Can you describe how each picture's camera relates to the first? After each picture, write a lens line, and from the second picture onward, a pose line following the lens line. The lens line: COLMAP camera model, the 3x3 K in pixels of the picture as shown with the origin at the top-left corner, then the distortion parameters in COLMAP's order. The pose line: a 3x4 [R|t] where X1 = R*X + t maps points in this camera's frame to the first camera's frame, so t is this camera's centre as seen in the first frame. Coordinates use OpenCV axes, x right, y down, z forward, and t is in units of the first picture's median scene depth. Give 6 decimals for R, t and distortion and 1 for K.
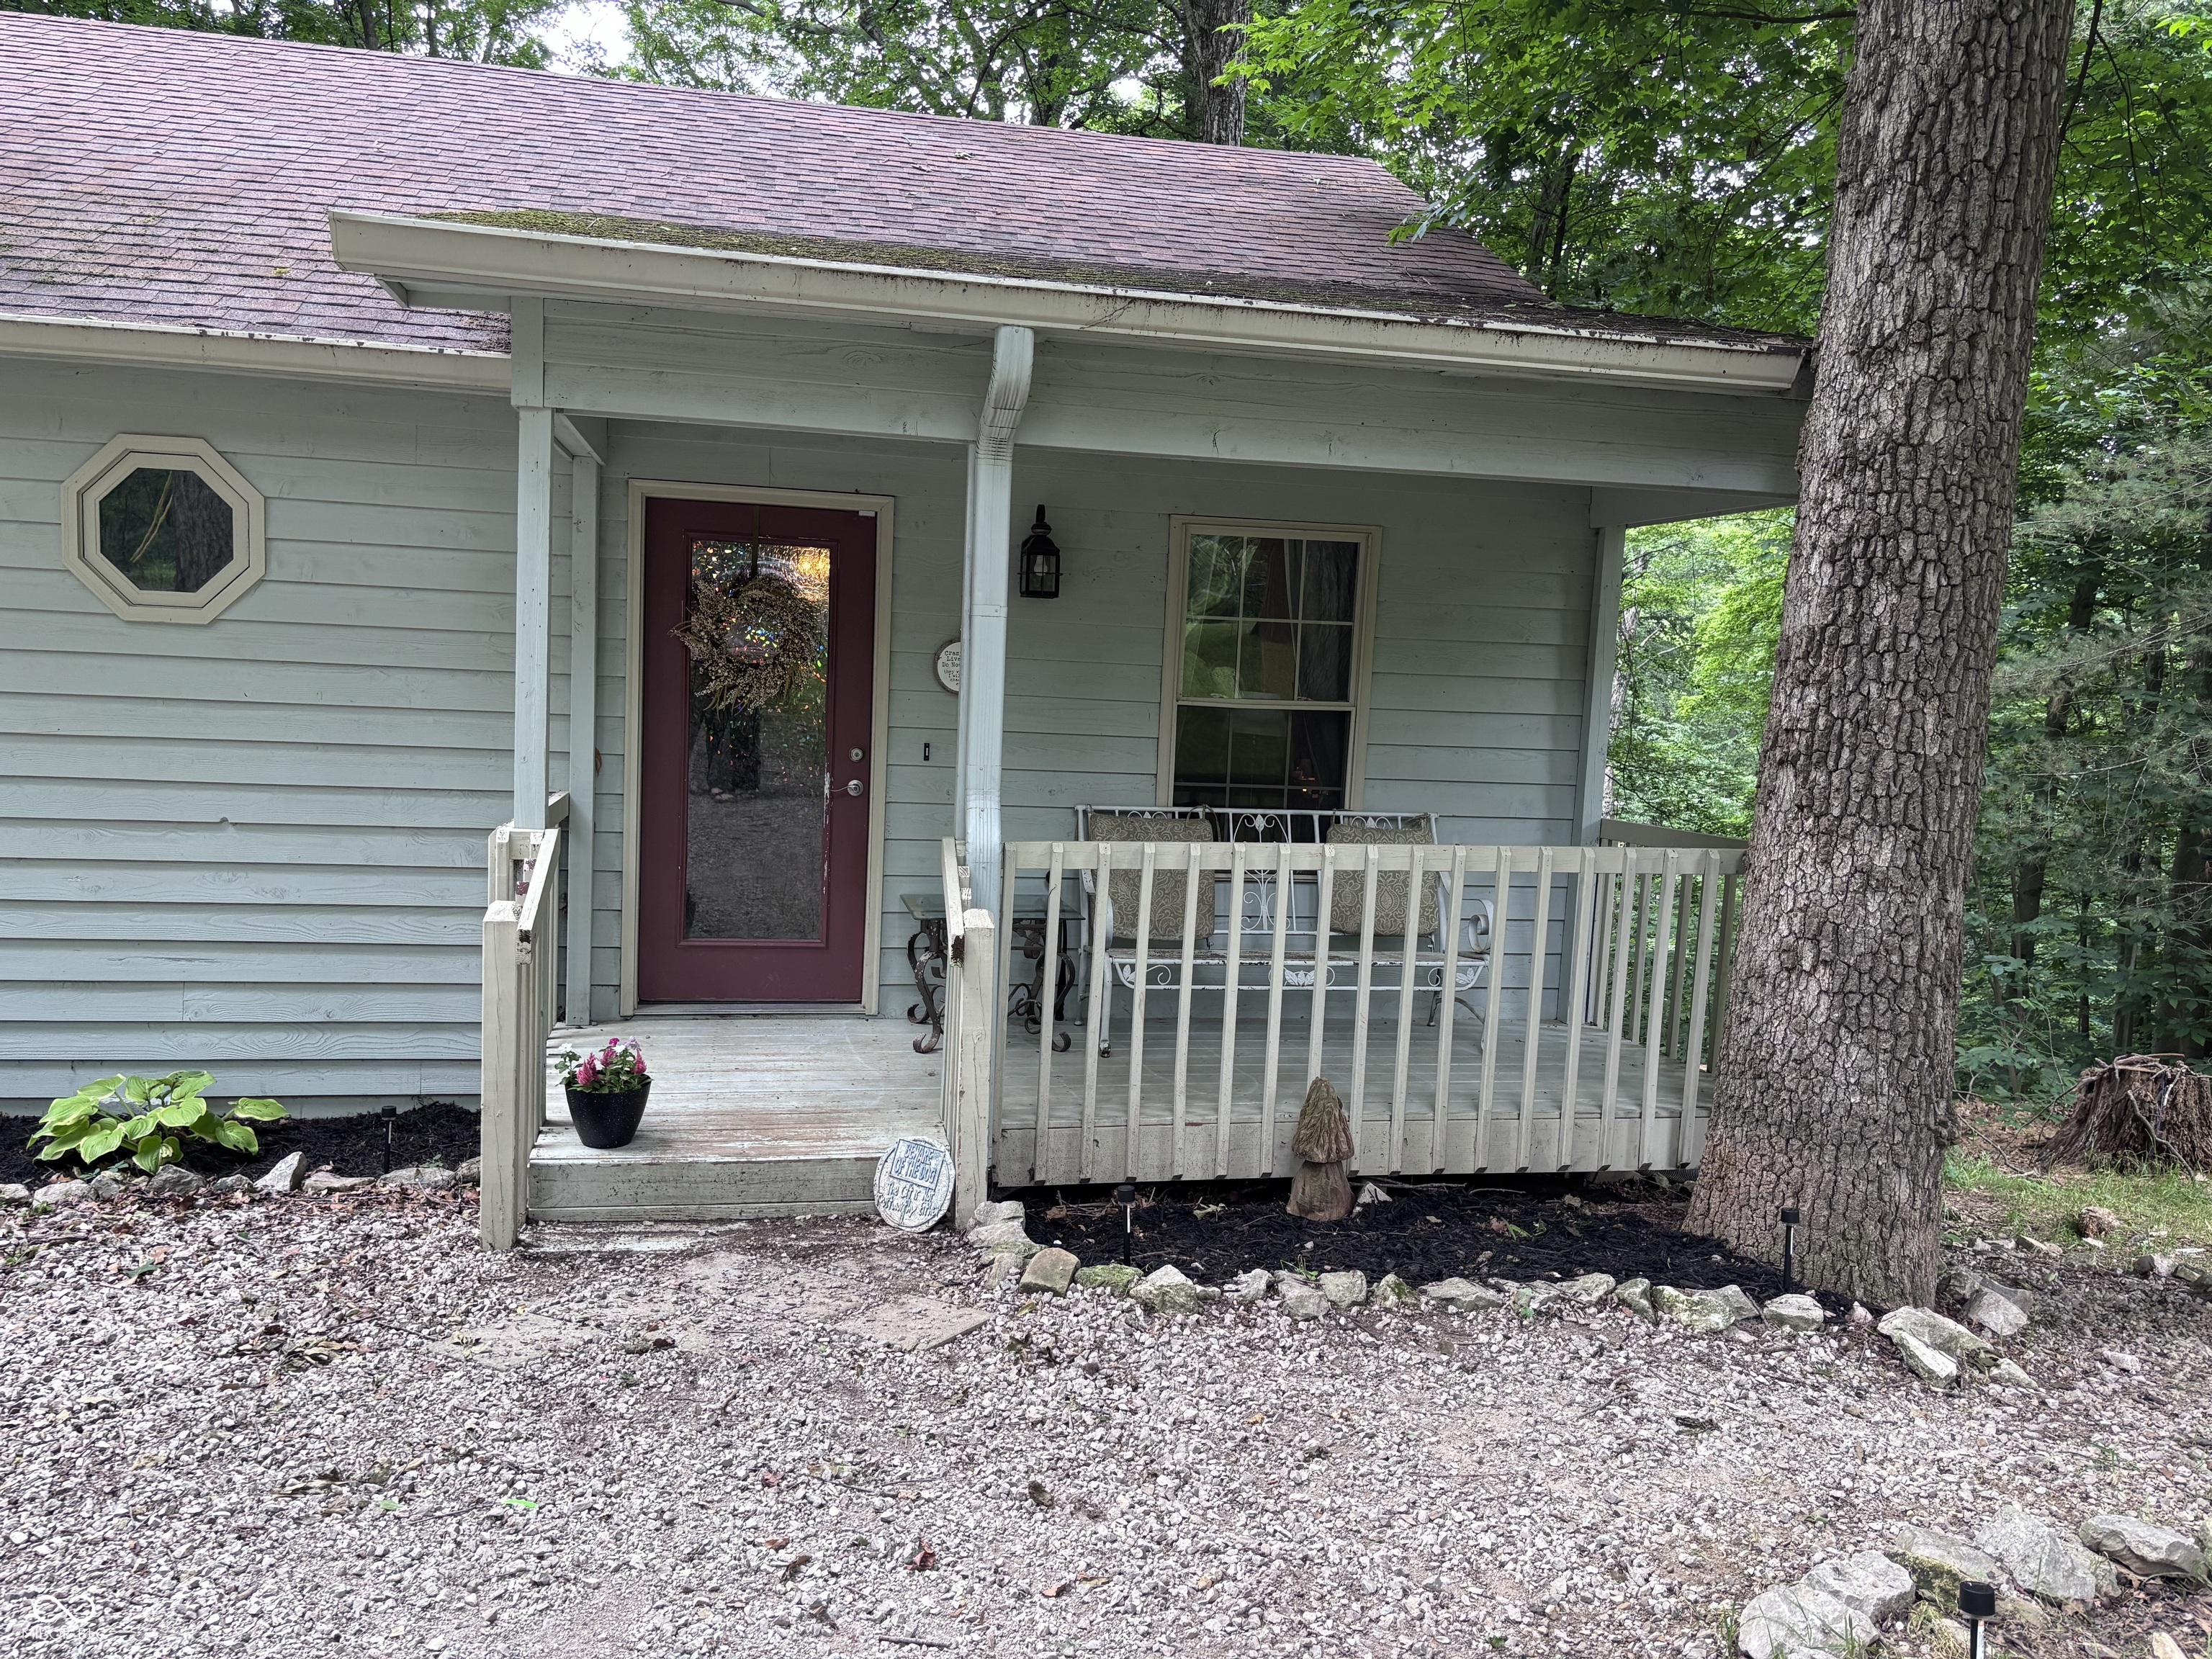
lens RADIAL K [[1613.8, 0, 1107.8], [0, 1613.8, 828.0], [0, 0, 1]] dist [0.028892, -0.006537]
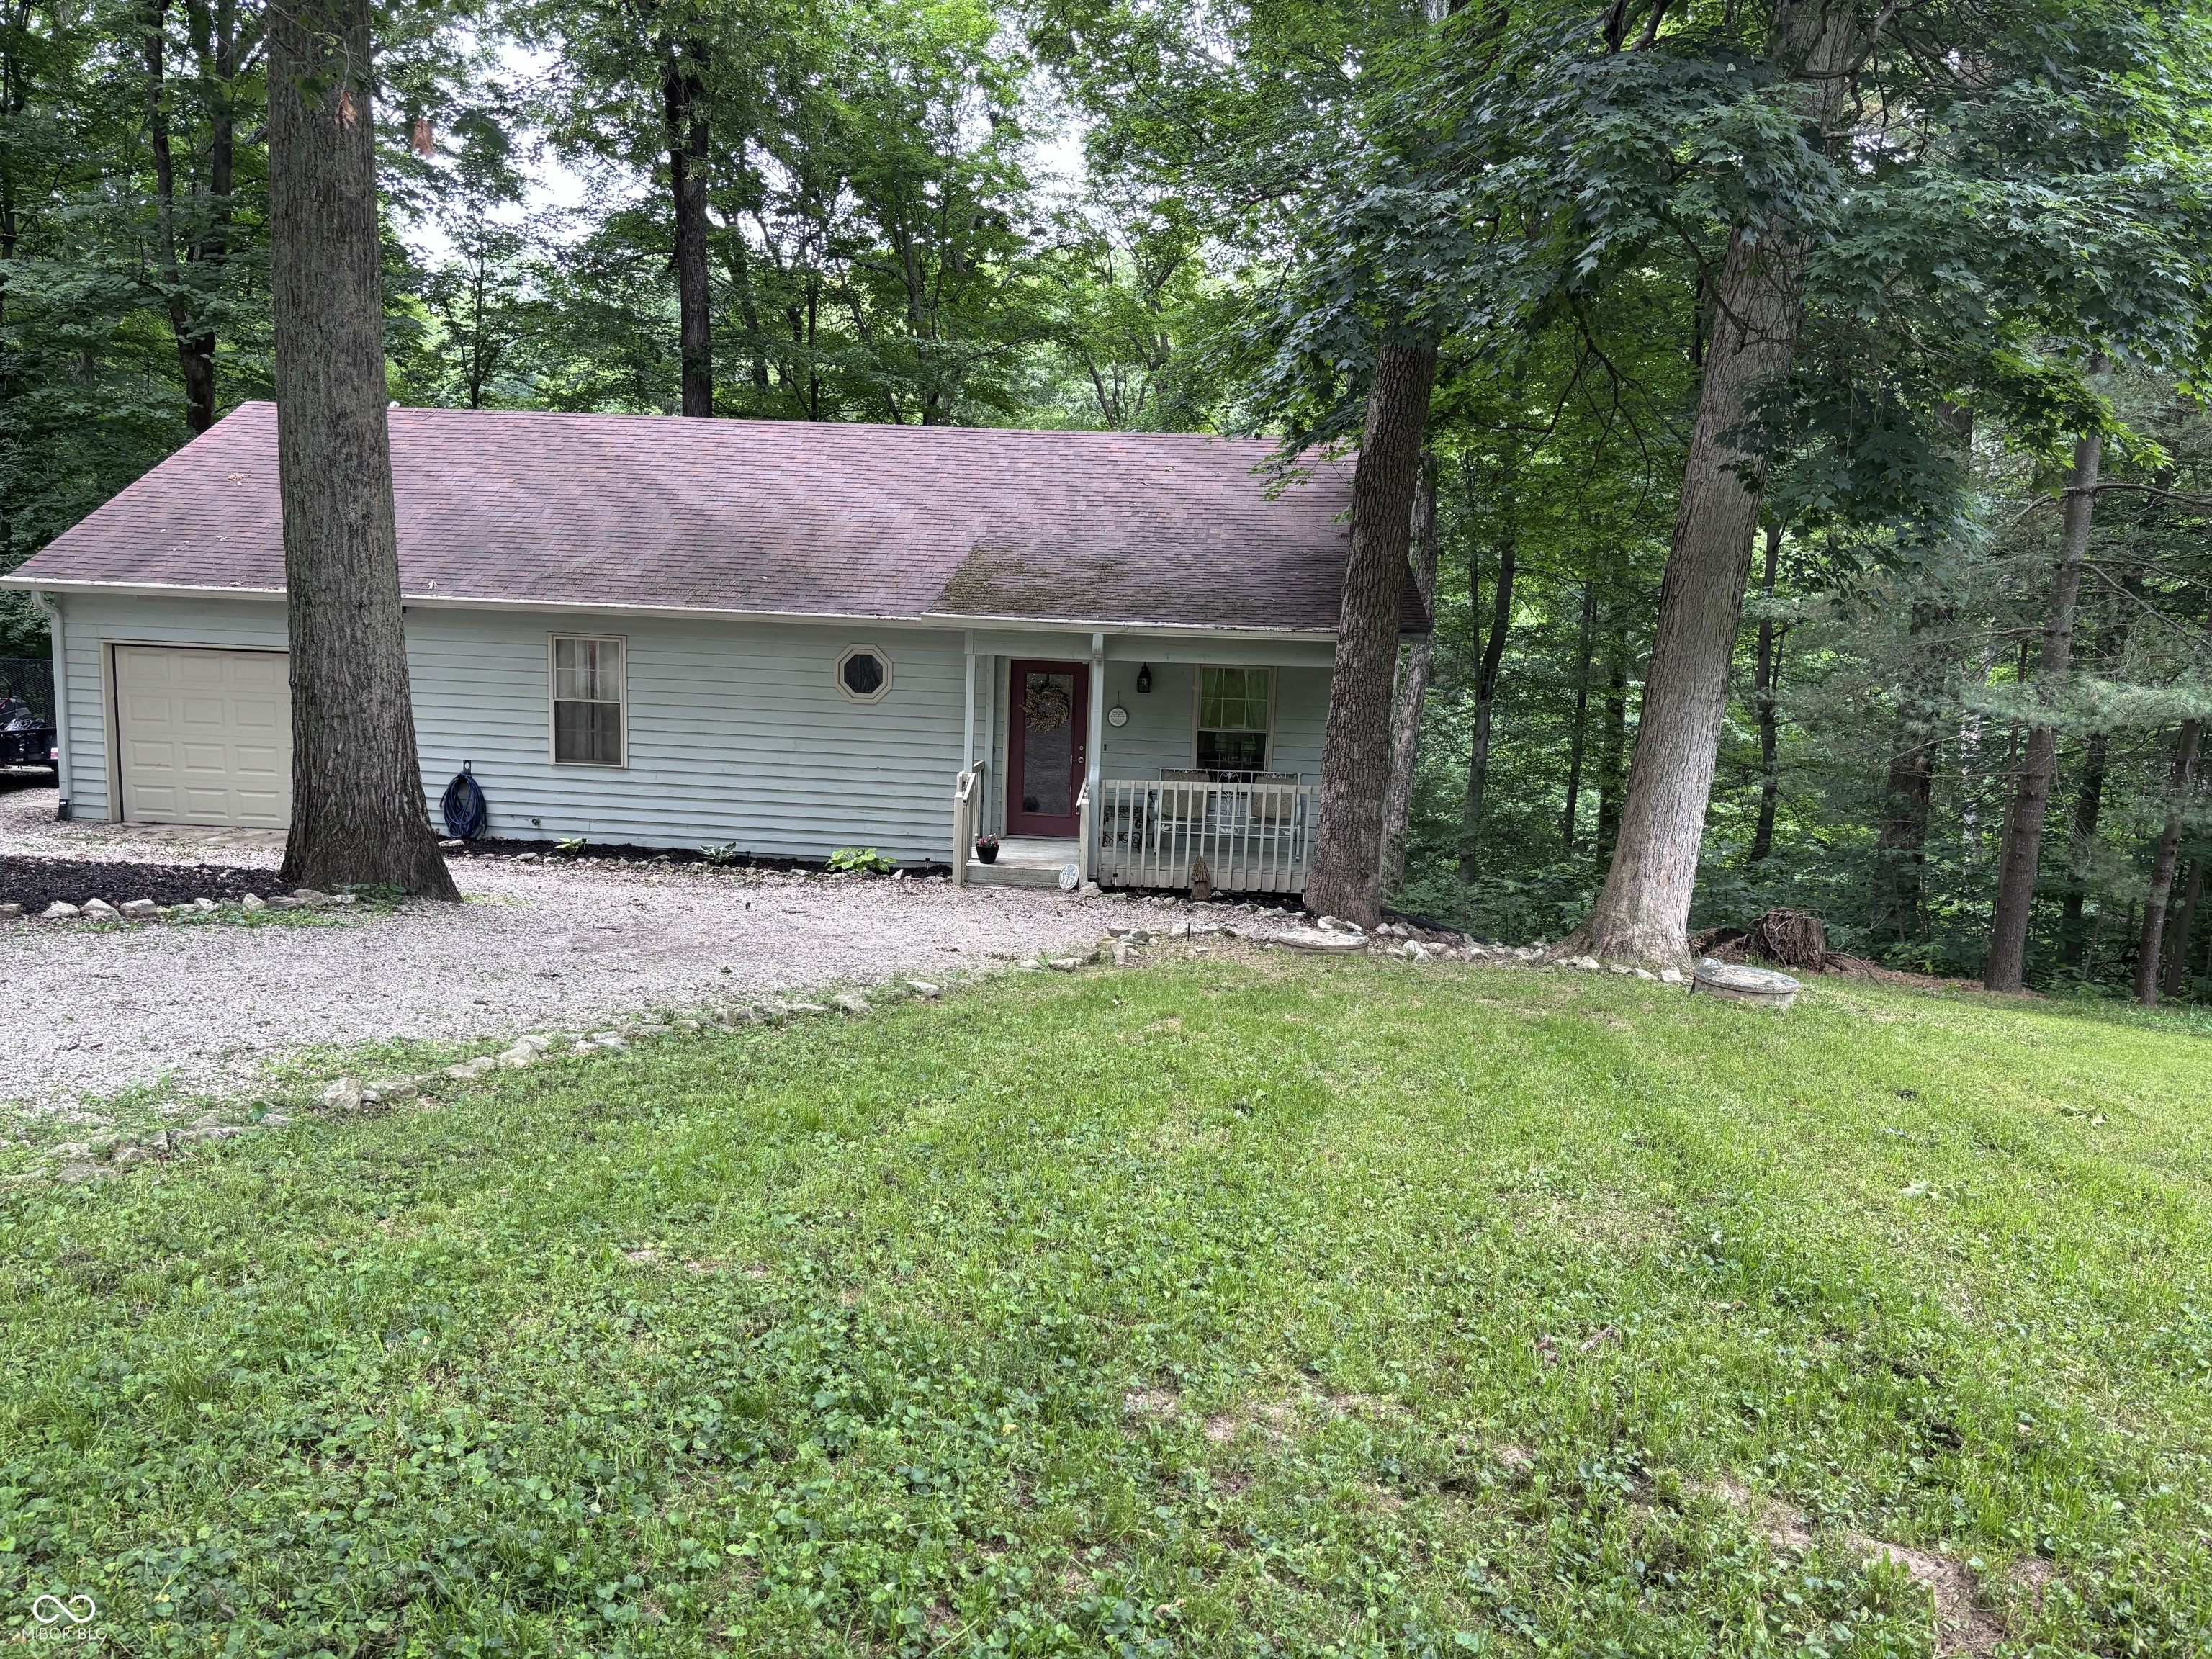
lens RADIAL K [[1613.8, 0, 1098.2], [0, 1613.8, 819.9], [0, 0, 1]] dist [0.028892, -0.006537]
pose [[0.958951, 0.026929, -0.282290, 0.741518], [-0.019089, 0.999353, 0.030488, -0.007721], [0.282928, -0.023848, 0.958845, -1.864675]]
